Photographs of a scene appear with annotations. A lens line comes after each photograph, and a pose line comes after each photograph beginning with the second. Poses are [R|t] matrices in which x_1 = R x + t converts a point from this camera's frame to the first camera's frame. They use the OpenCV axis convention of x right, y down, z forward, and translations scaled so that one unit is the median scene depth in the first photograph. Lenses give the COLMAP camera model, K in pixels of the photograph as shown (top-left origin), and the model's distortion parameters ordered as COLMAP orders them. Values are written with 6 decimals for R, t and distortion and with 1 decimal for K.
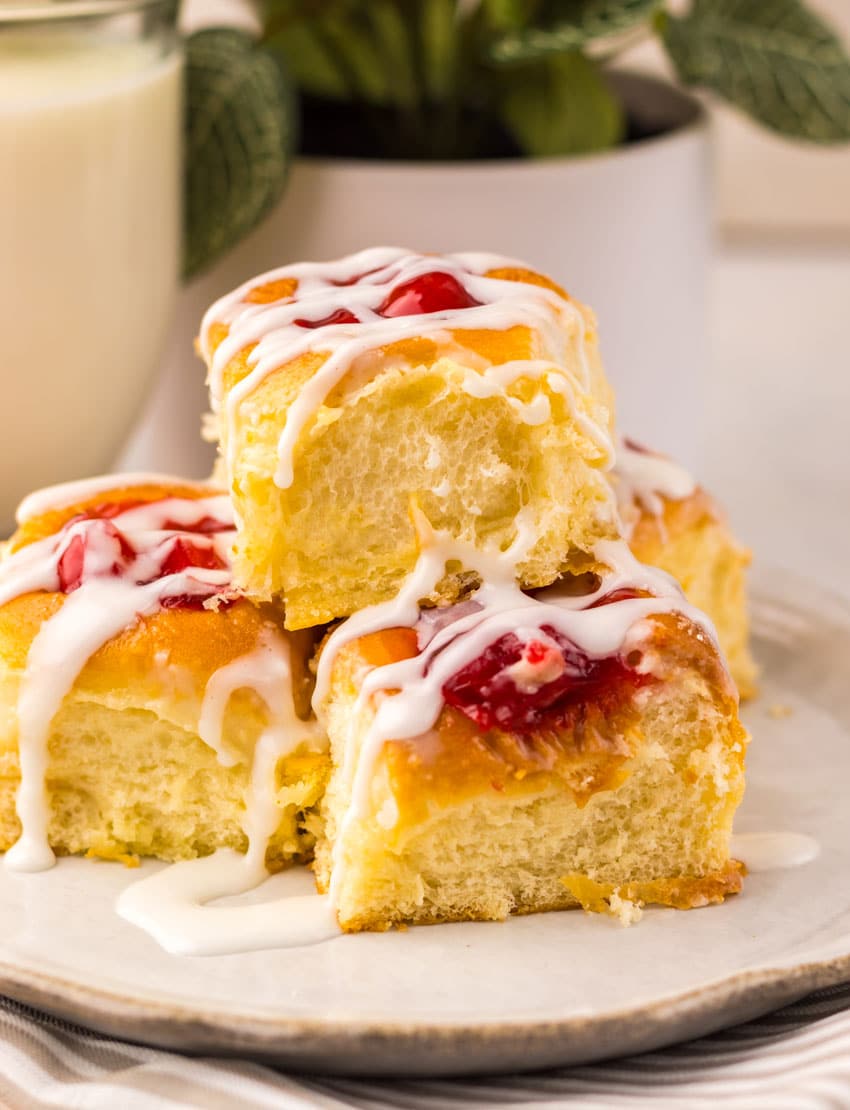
lens RADIAL K [[3399.3, 0, 384.8], [0, 3399.3, 489.0], [0, 0, 1]] dist [-0.123904, 0.000000]
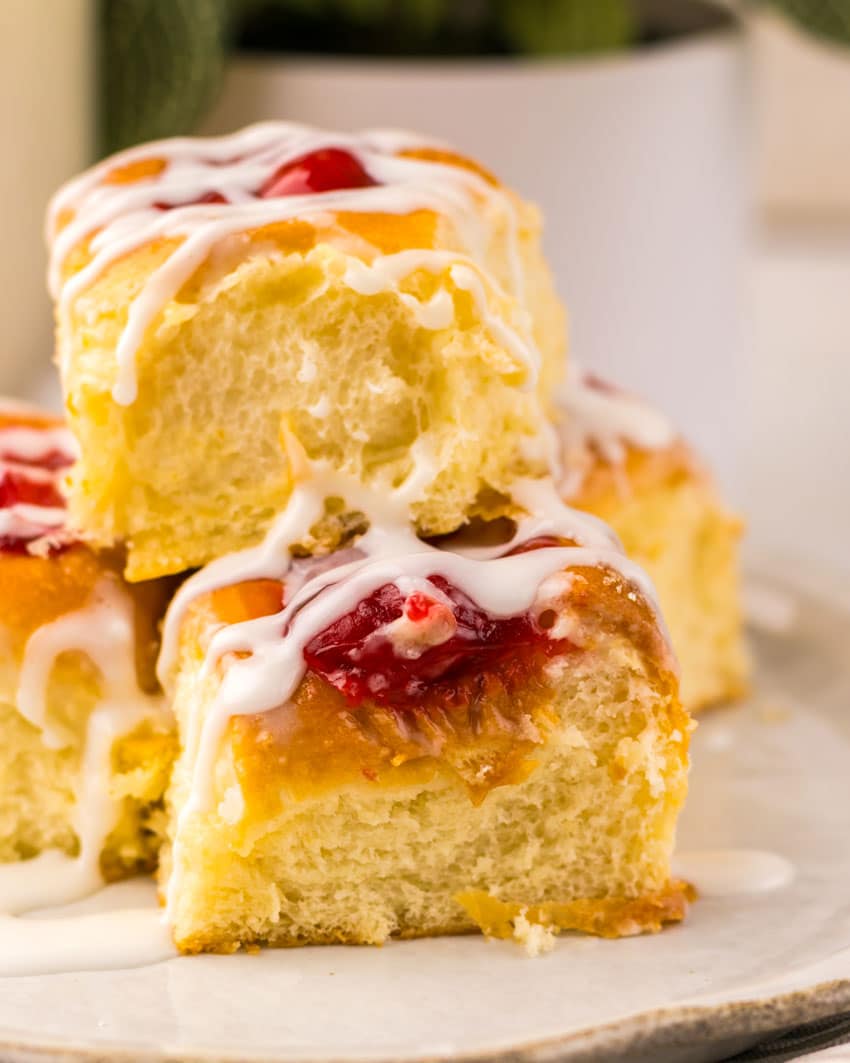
lens RADIAL K [[3621.8, 0, 415.7], [0, 3621.8, 605.5], [0, 0, 1]] dist [-0.079722, 0.000000]
pose [[0.998827, 0.021411, -0.043420, 0.077650], [-0.021141, 0.999754, 0.006676, 0.040466], [0.043553, -0.005750, 0.999035, 0.142797]]
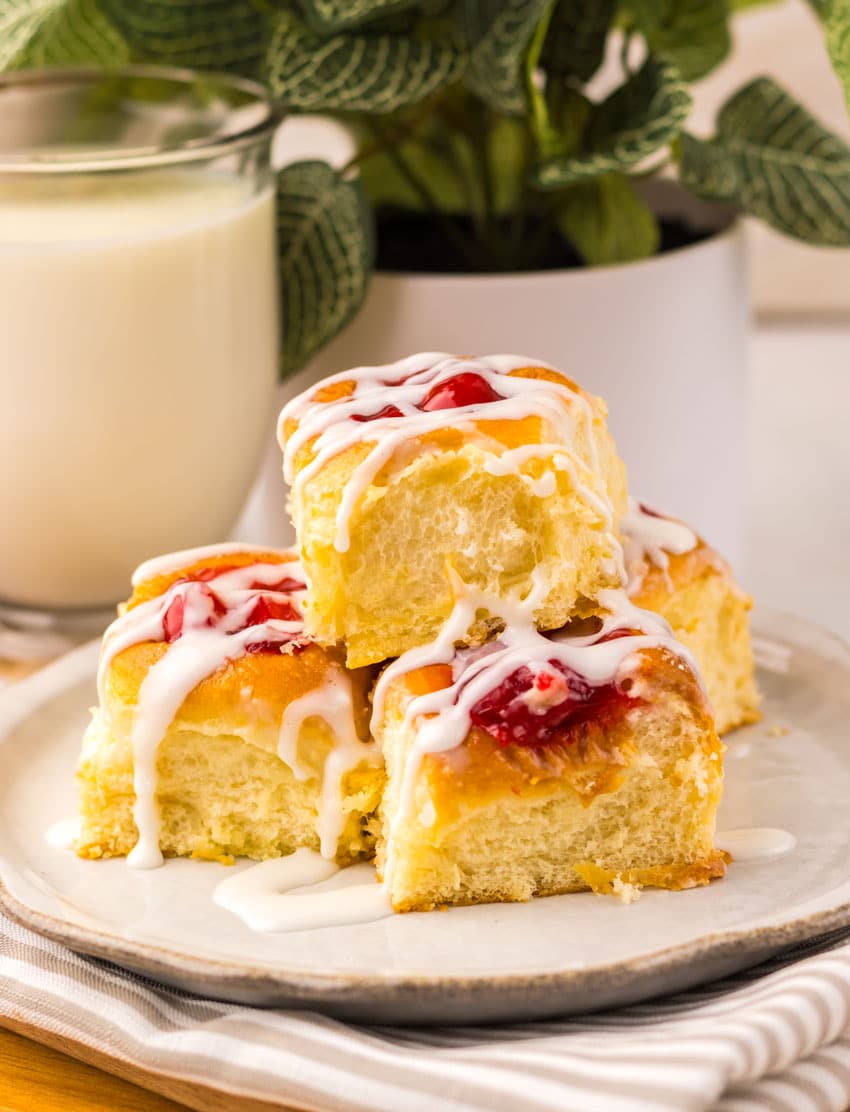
lens RADIAL K [[3405.5, 0, 421.1], [0, 3405.5, 560.1], [0, 0, 1]] dist [-0.123904, 0.000000]
pose [[0.998449, -0.021898, -0.051193, 0.061713], [0.021964, 0.999759, 0.000727, 0.002085], [0.051165, -0.001850, 0.998689, -0.227469]]
